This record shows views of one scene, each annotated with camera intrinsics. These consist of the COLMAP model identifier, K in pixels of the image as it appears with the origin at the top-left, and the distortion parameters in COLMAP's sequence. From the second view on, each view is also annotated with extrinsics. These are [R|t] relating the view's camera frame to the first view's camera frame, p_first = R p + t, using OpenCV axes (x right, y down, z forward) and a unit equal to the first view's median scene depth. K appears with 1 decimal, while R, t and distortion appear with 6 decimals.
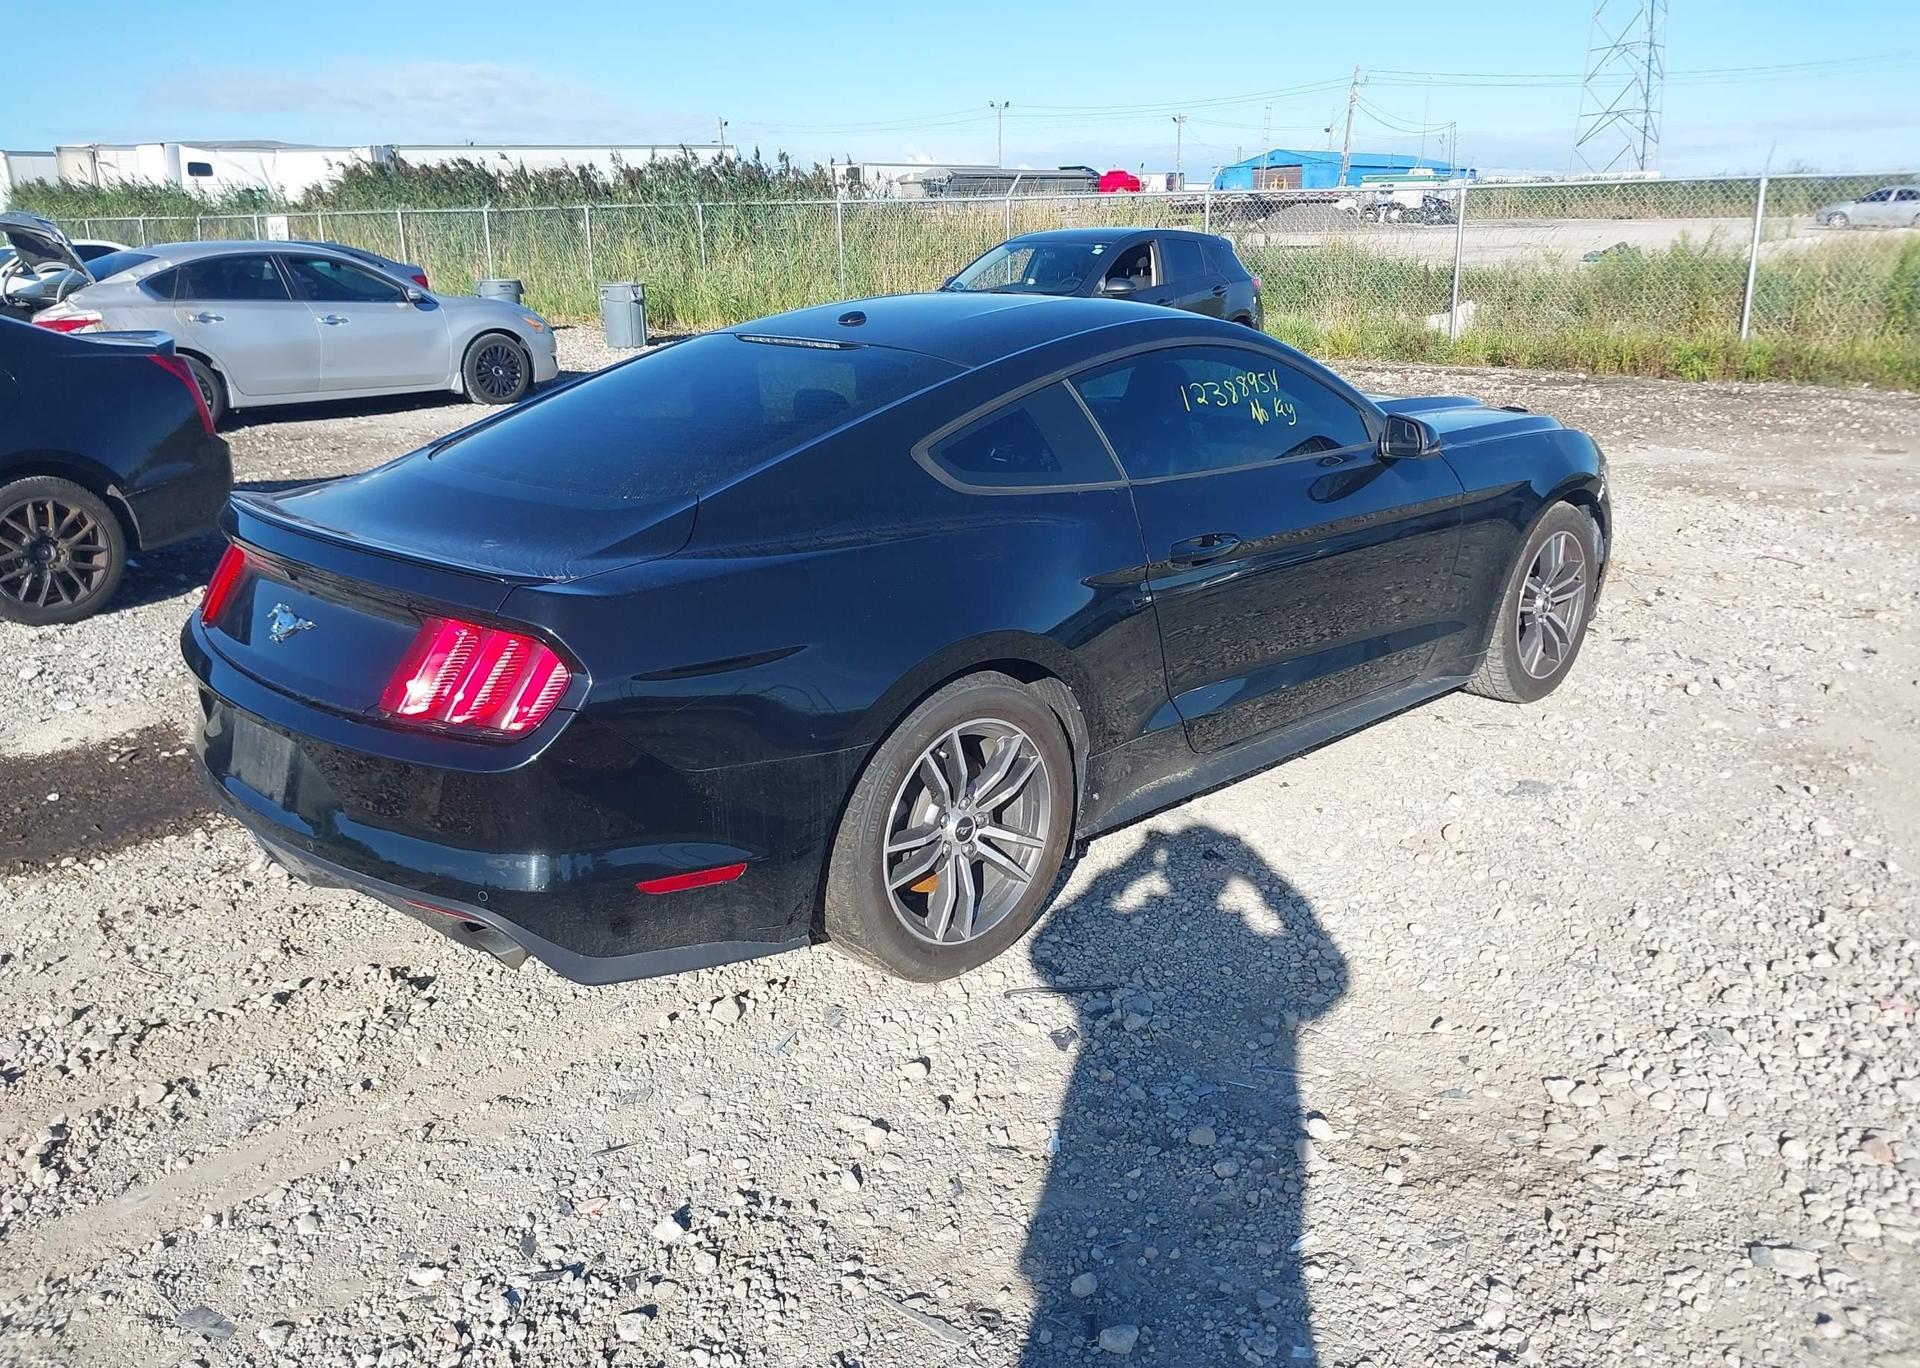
lens RADIAL K [[1508.5, 0, 957.2], [0, 1508.5, 677.9], [0, 0, 1]] dist [0.016545, -0.023773]
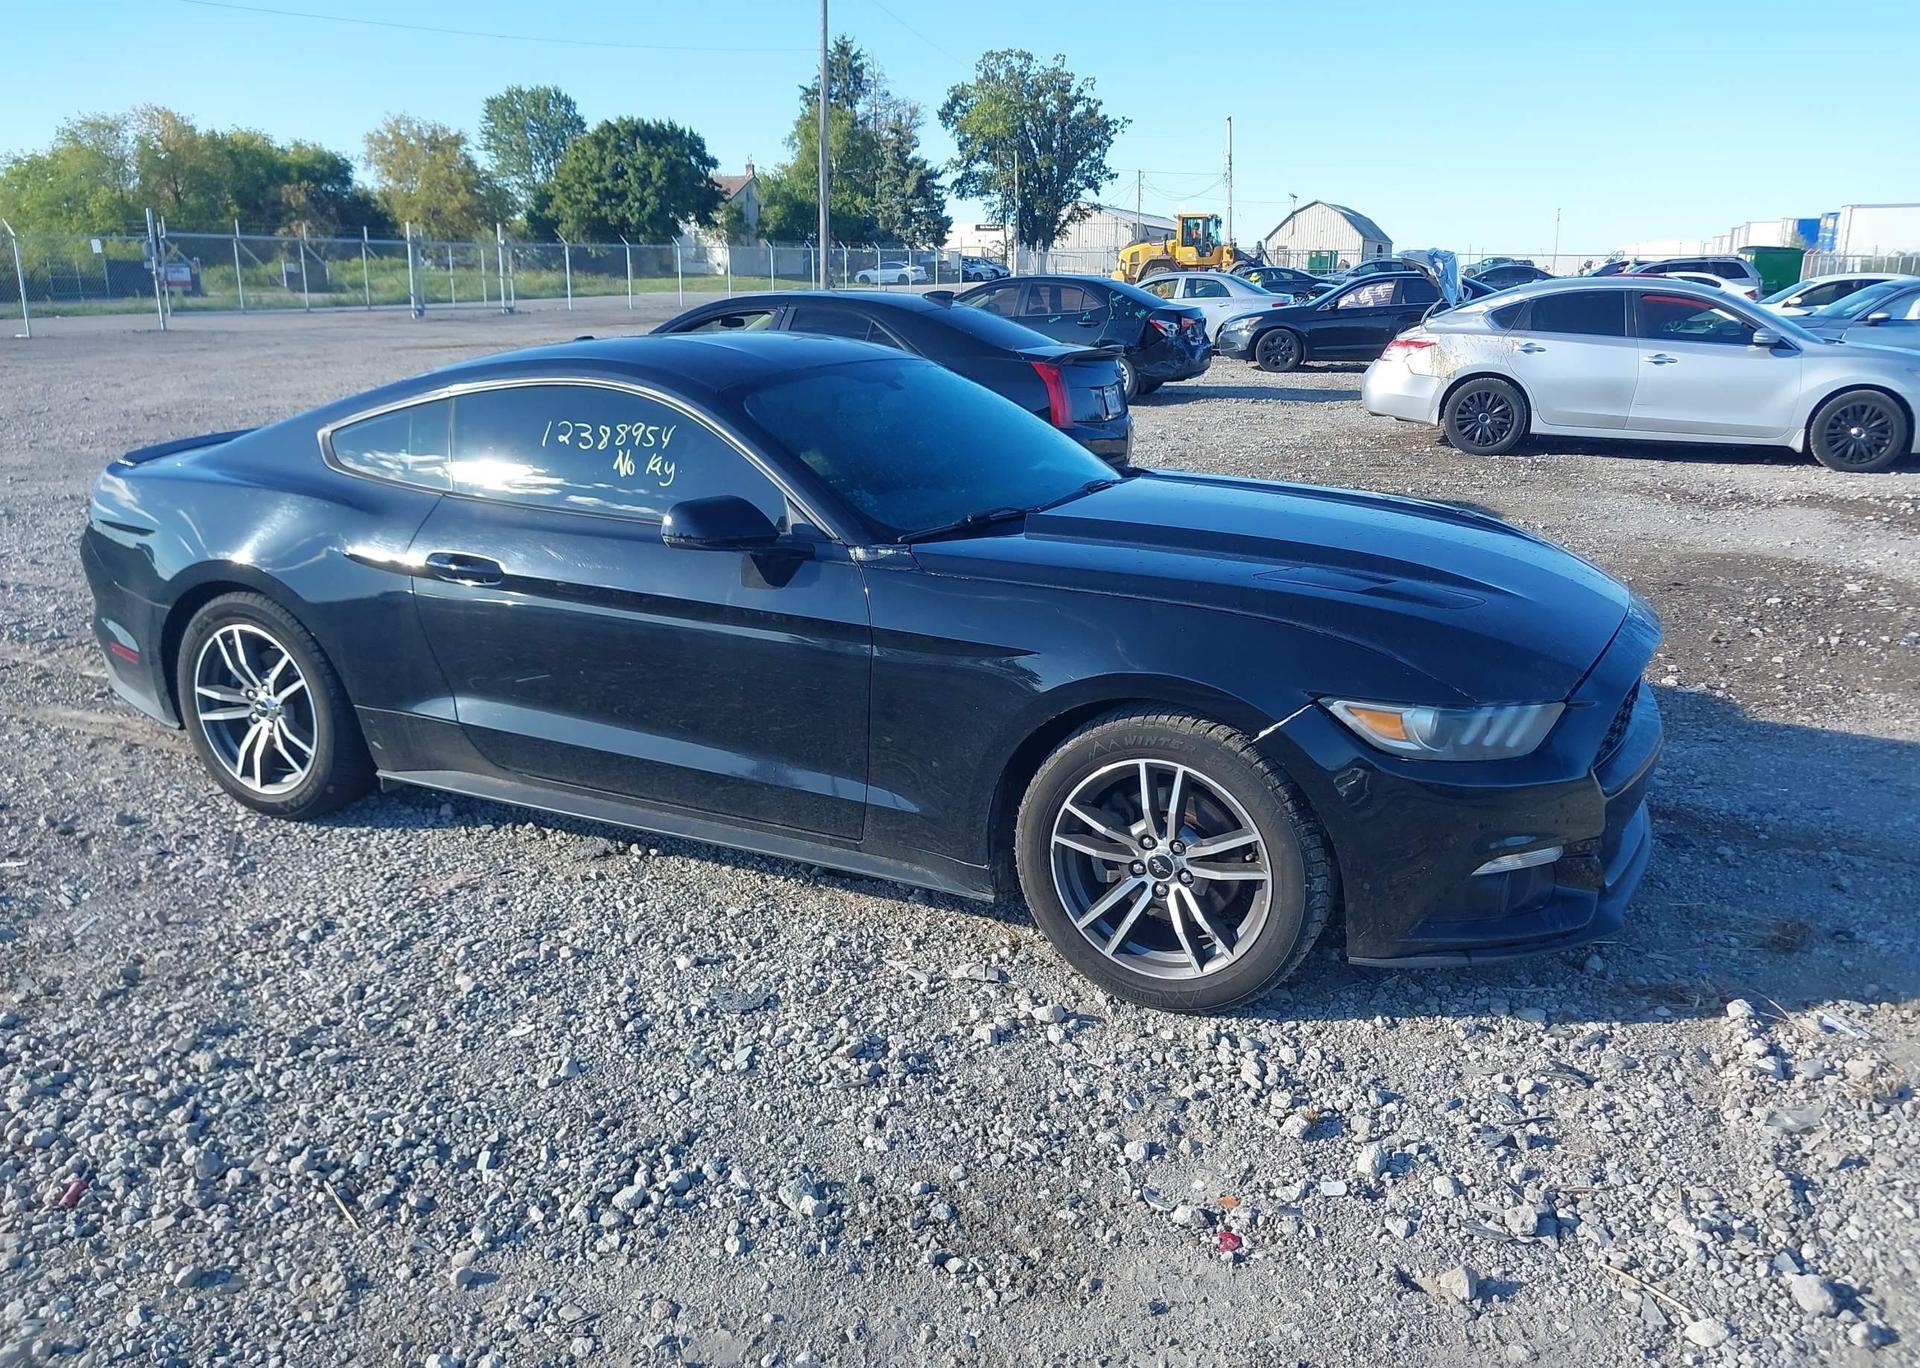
lens RADIAL K [[1508.5, 0, 985.3], [0, 1508.5, 686.4], [0, 0, 1]] dist [0.016545, -0.023773]
pose [[0.339636, 0.263466, -0.902903, 1.103625], [-0.276819, 0.945448, 0.171752, -0.252511], [0.898899, 0.191607, 0.394041, 0.797268]]
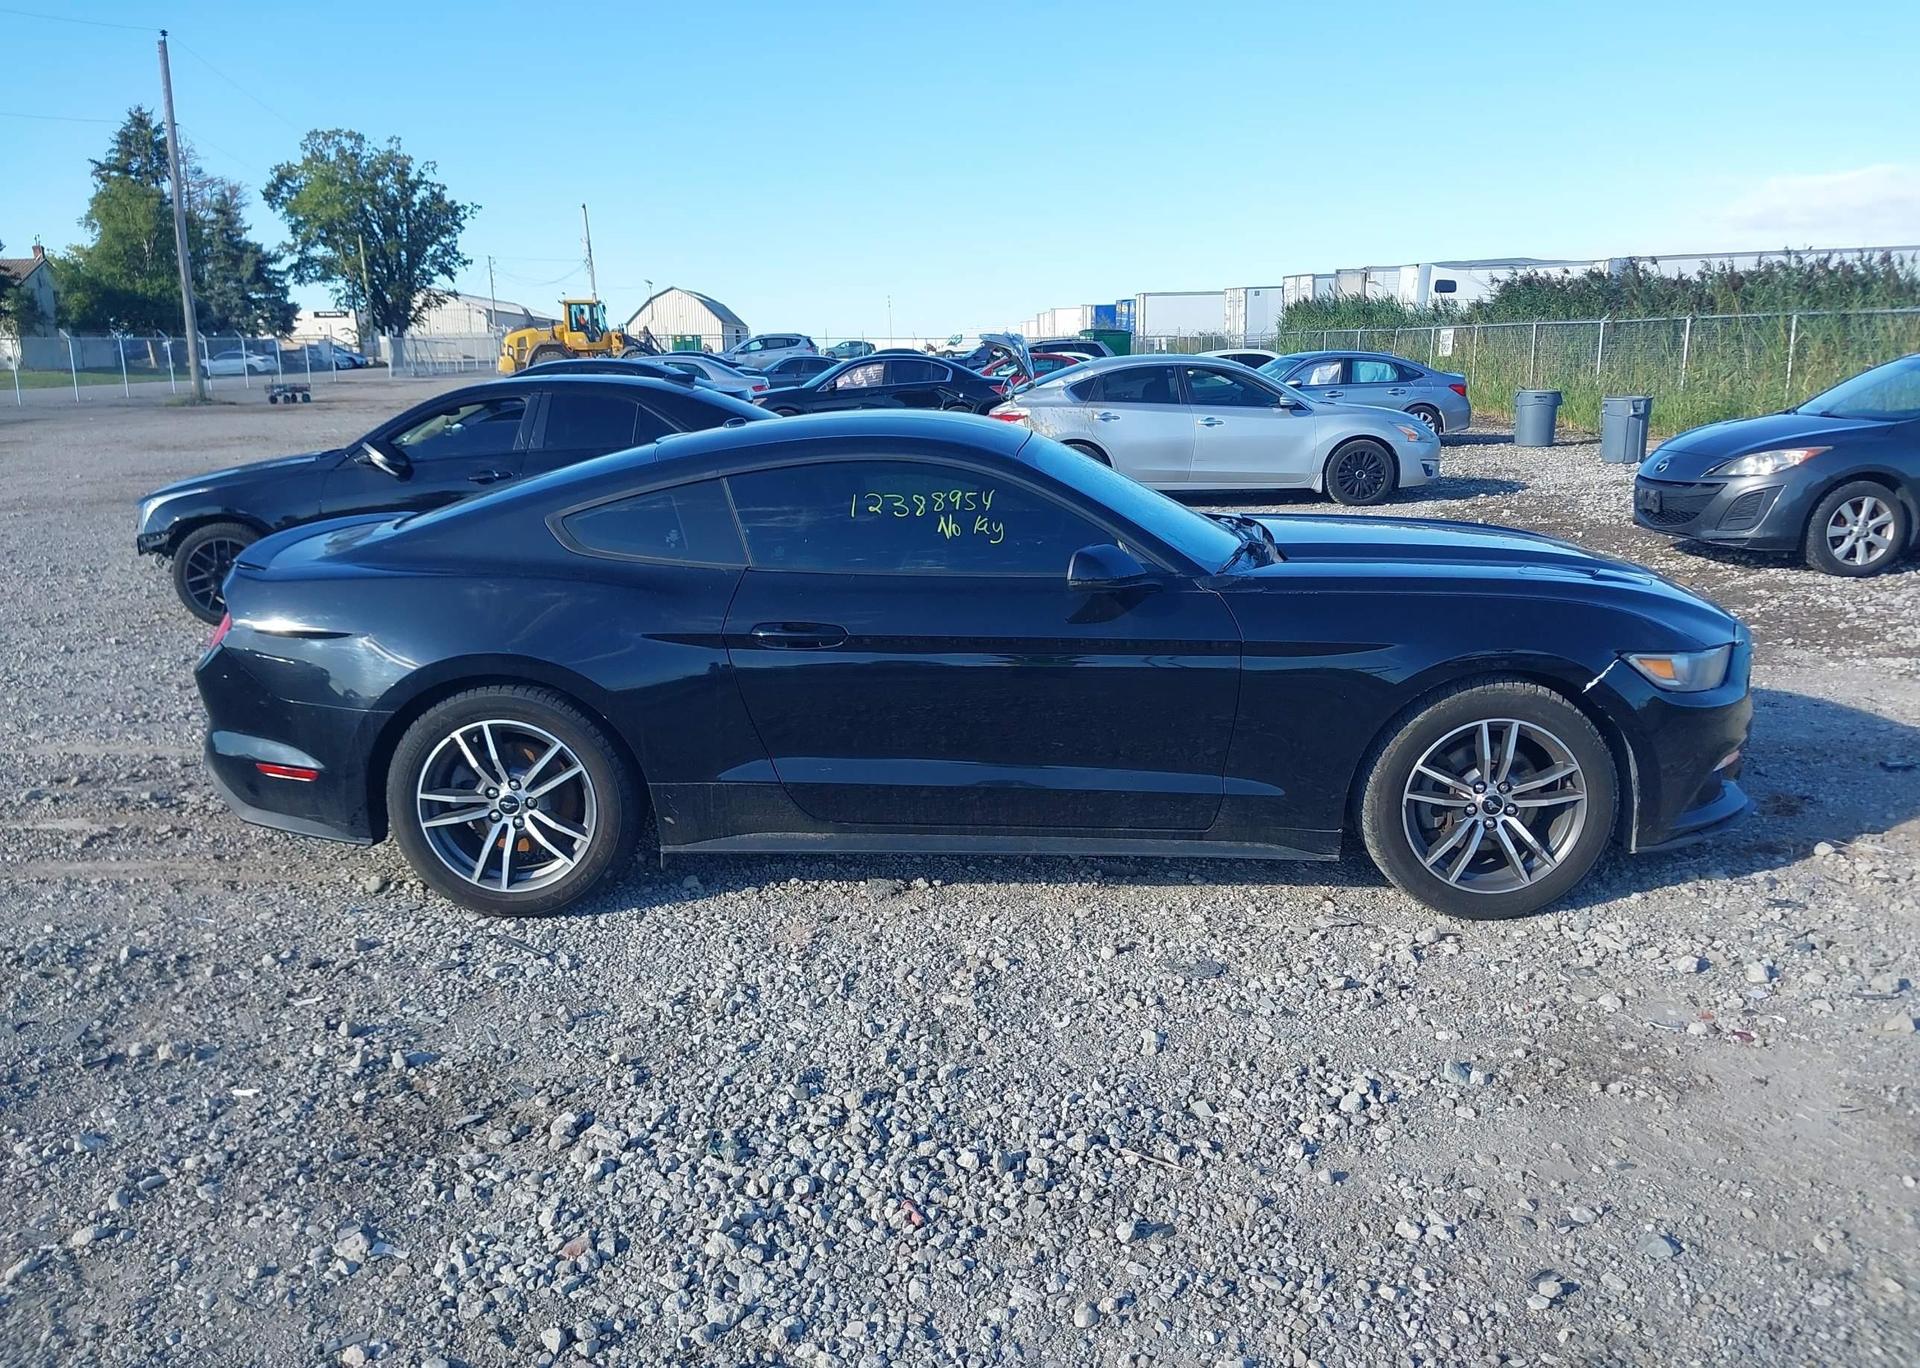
lens RADIAL K [[1508.5, 0, 969.5], [0, 1508.5, 681.8], [0, 0, 1]] dist [0.016545, -0.023773]
pose [[0.687444, 0.159770, -0.708445, 0.916212], [-0.205179, 0.978487, 0.021573, -0.088389], [0.696650, 0.130528, 0.705437, 0.254806]]
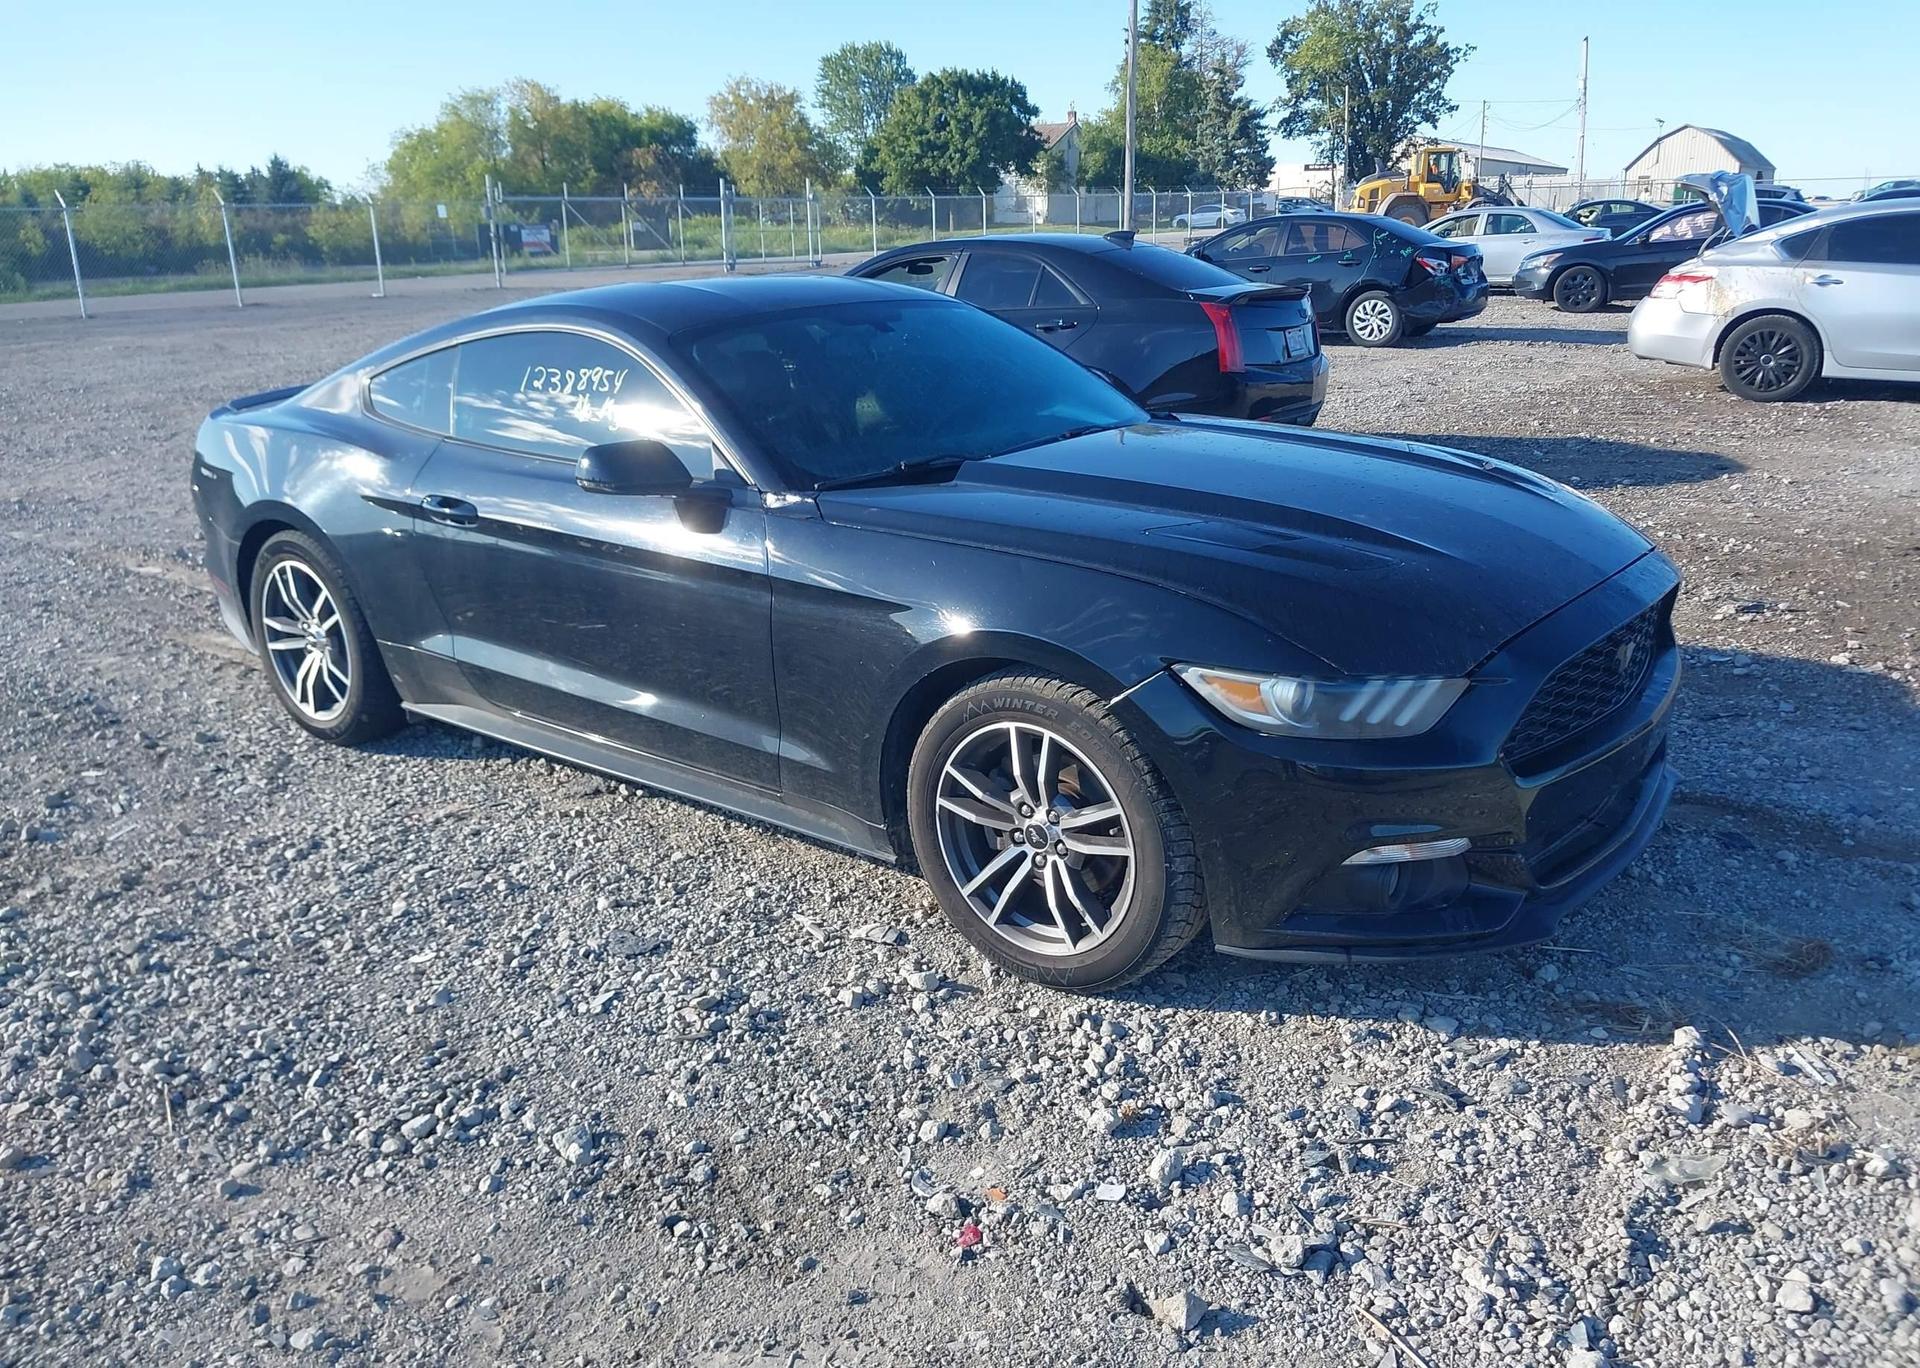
lens RADIAL K [[1508.5, 0, 986.7], [0, 1508.5, 684.0], [0, 0, 1]] dist [0.016545, -0.023773]
pose [[0.135004, 0.300565, -0.944158, 1.125638], [-0.263846, 0.929383, 0.258134, -0.307909], [0.955070, 0.214263, 0.204773, 1.009781]]
